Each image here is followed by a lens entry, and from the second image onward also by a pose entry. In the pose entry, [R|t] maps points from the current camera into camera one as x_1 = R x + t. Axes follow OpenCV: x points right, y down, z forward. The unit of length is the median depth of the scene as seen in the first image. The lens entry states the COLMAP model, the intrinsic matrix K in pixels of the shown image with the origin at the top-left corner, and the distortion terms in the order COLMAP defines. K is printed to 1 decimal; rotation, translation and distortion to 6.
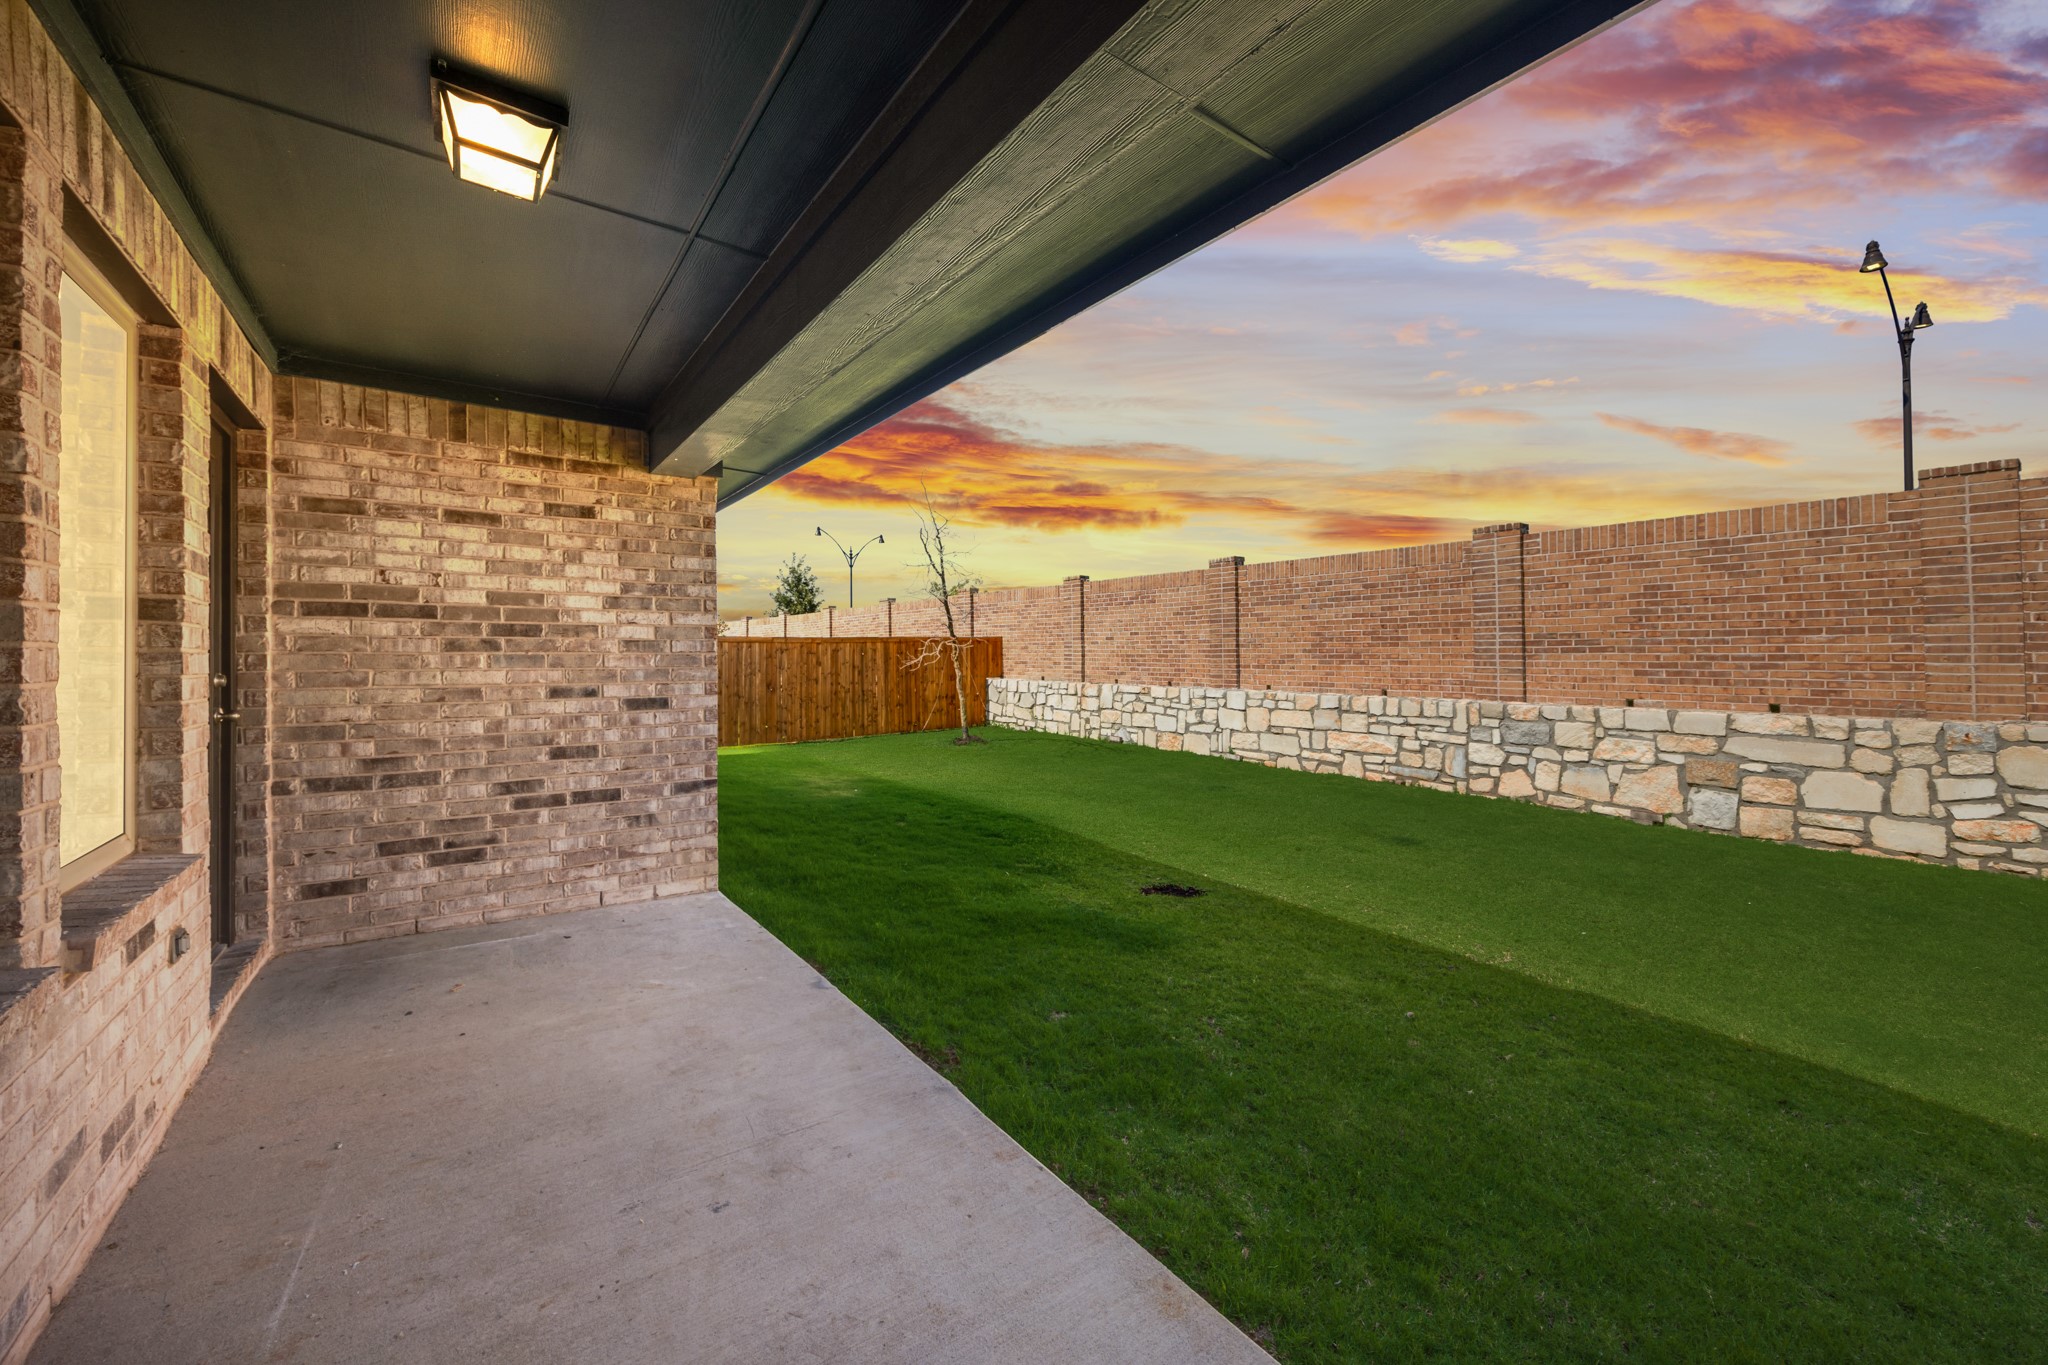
lens RADIAL K [[787.6, 0, 1026.8], [0, 787.6, 661.3], [0, 0, 1]] dist [-0.000694, -0.000075]
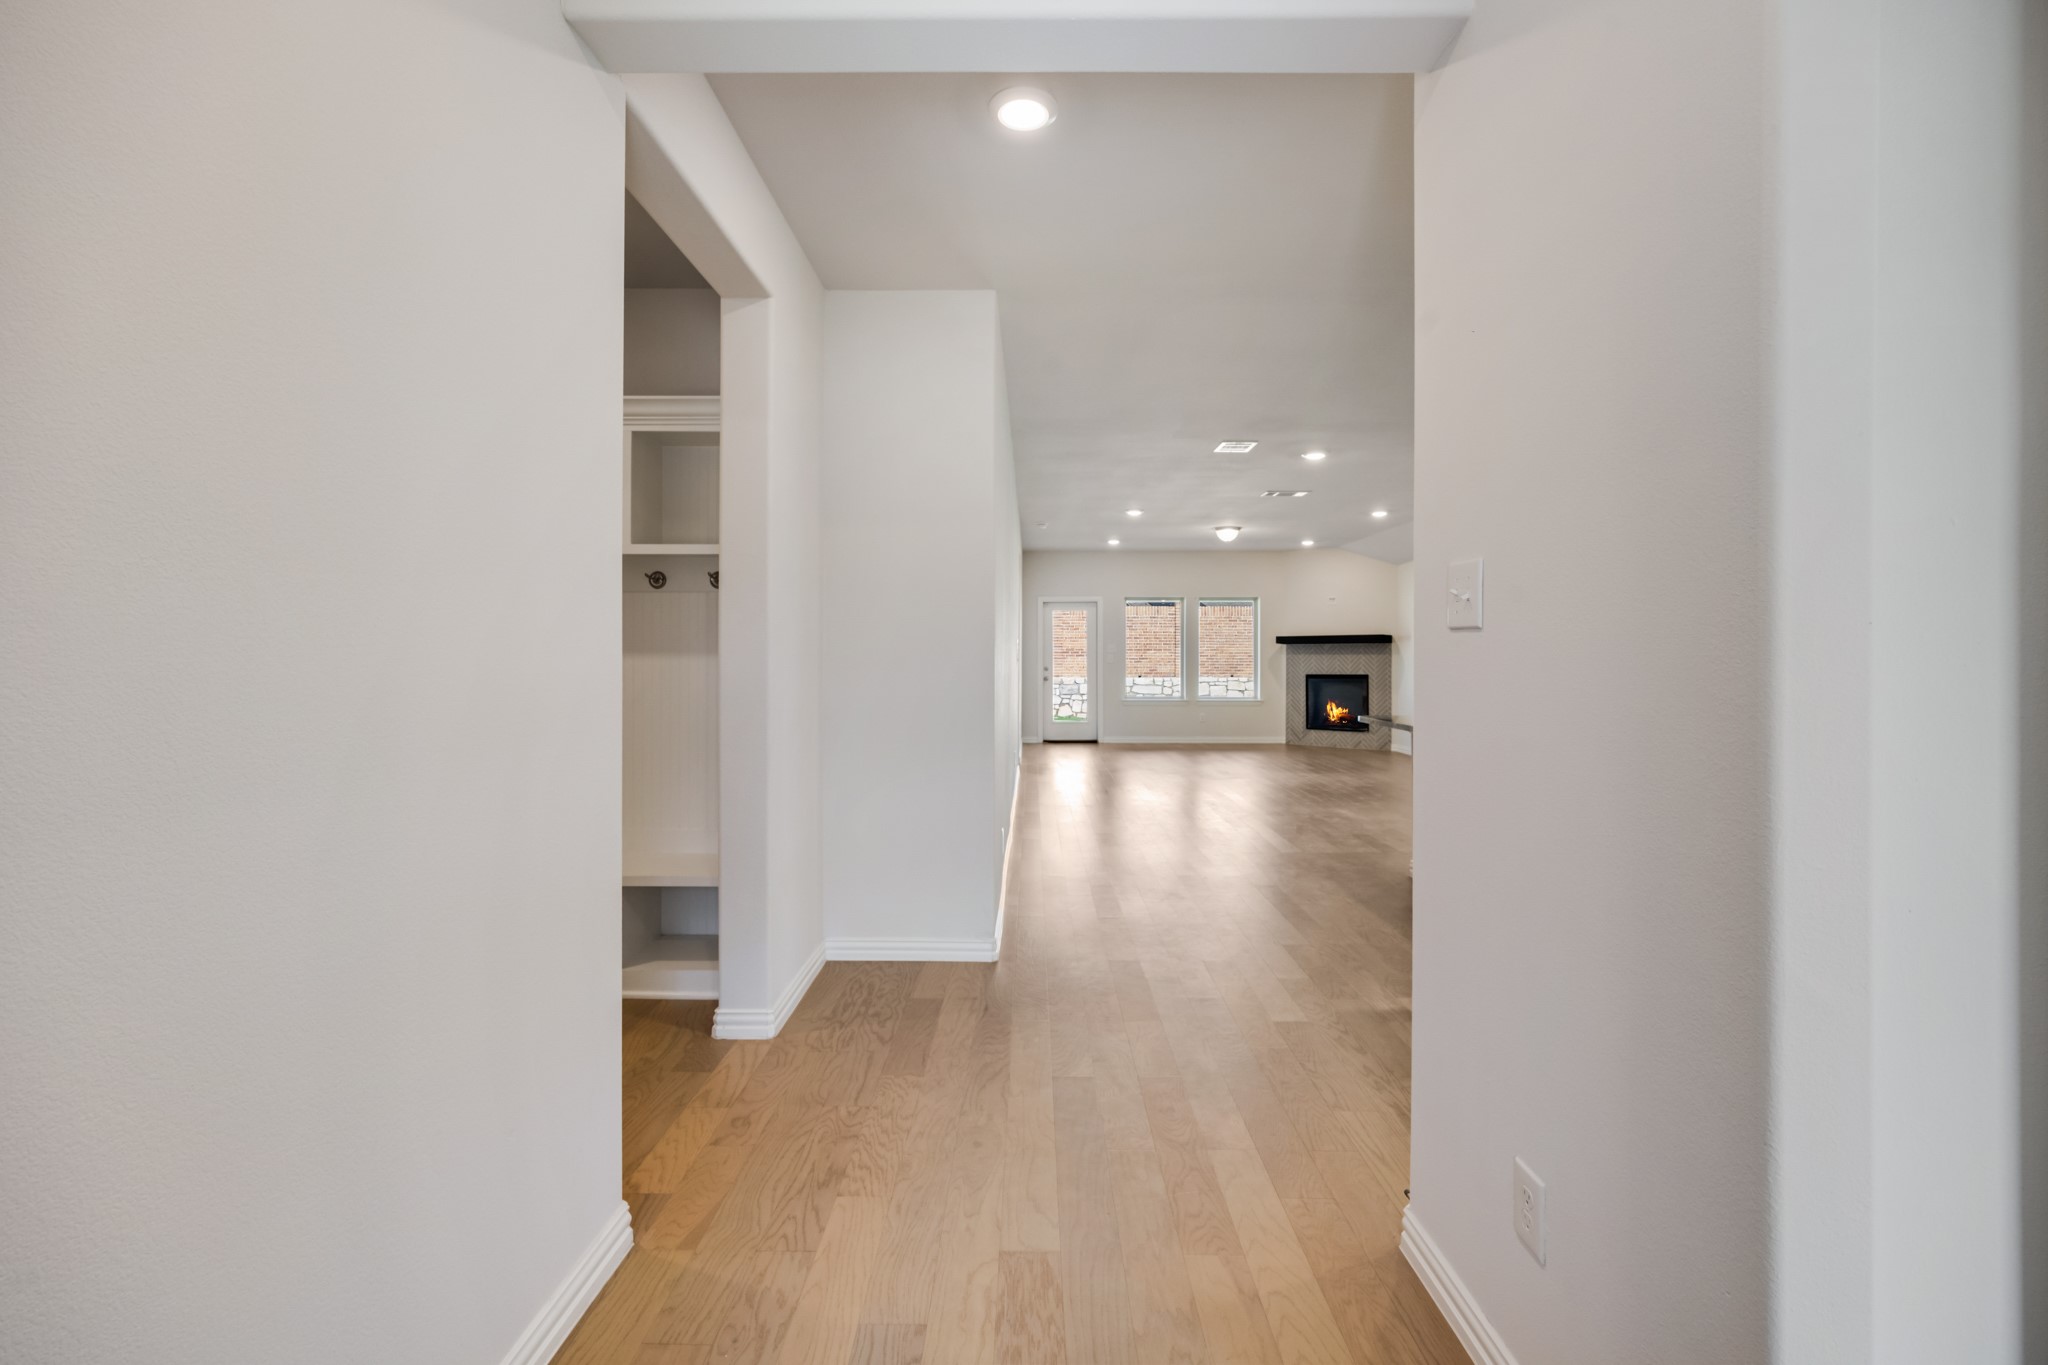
lens RADIAL K [[897.2, 0, 1018.2], [0, 897.2, 645.9], [0, 0, 1]] dist [0.001078, -0.000005]
pose [[0.603314, 0.006924, 0.797474, -2.014574], [0.000499, 0.999959, -0.009059, -0.022436], [-0.797503, 0.005864, 0.603286, -0.656999]]
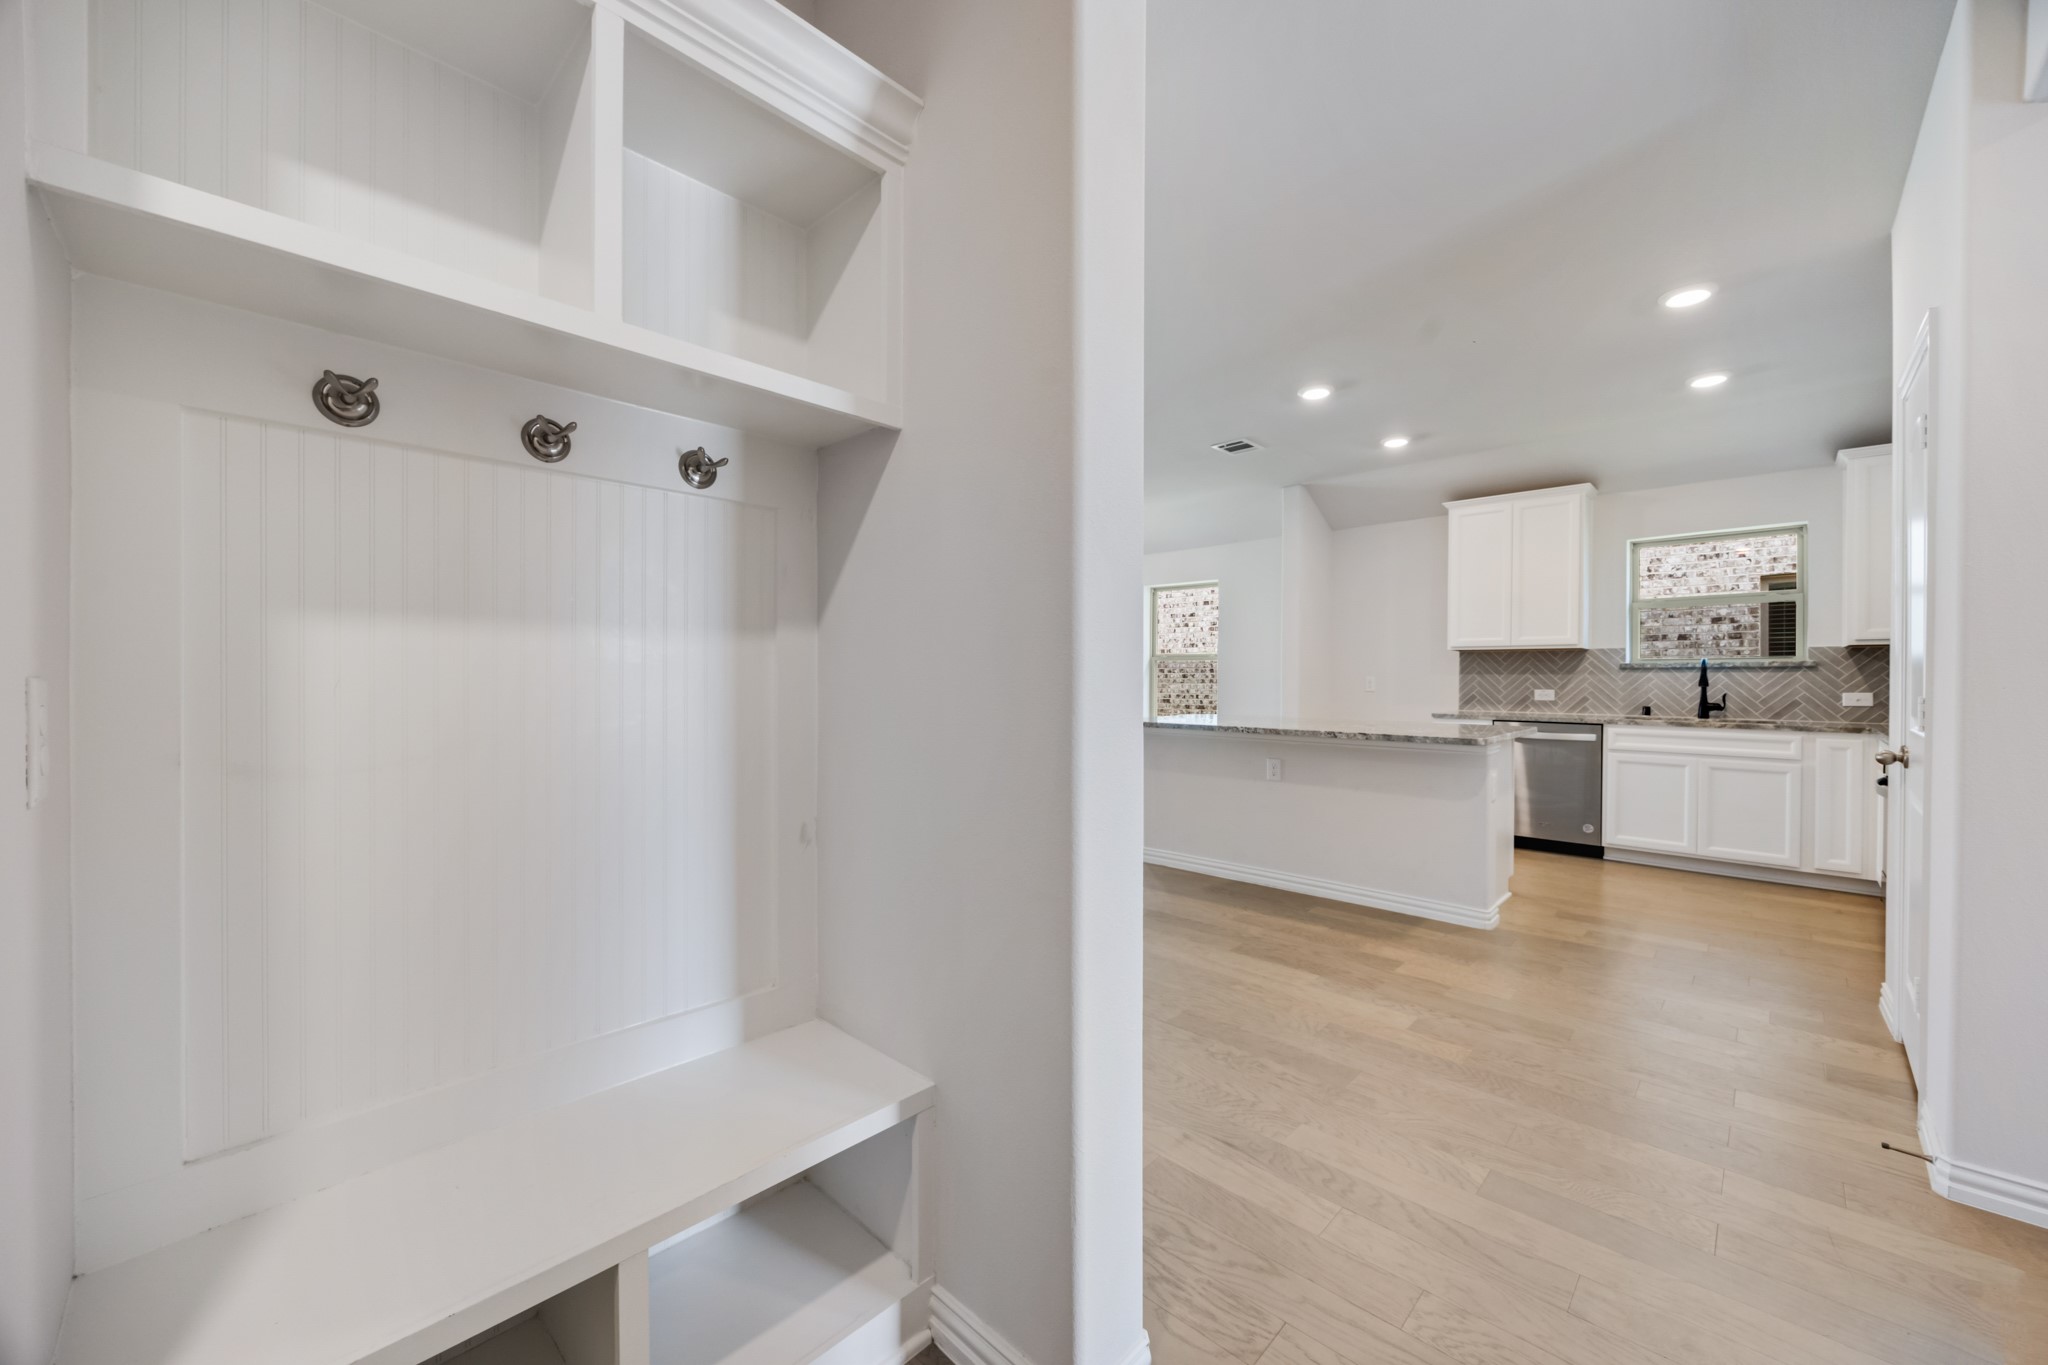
lens RADIAL K [[787.6, 0, 1019.9], [0, 787.6, 684.1], [0, 0, 1]] dist [-0.000694, -0.000075]
pose [[-0.166023, -0.011826, 0.986051, -1.921006], [-0.001401, 0.999930, 0.011756, -0.010488], [-0.986121, 0.000570, -0.166028, -0.231706]]
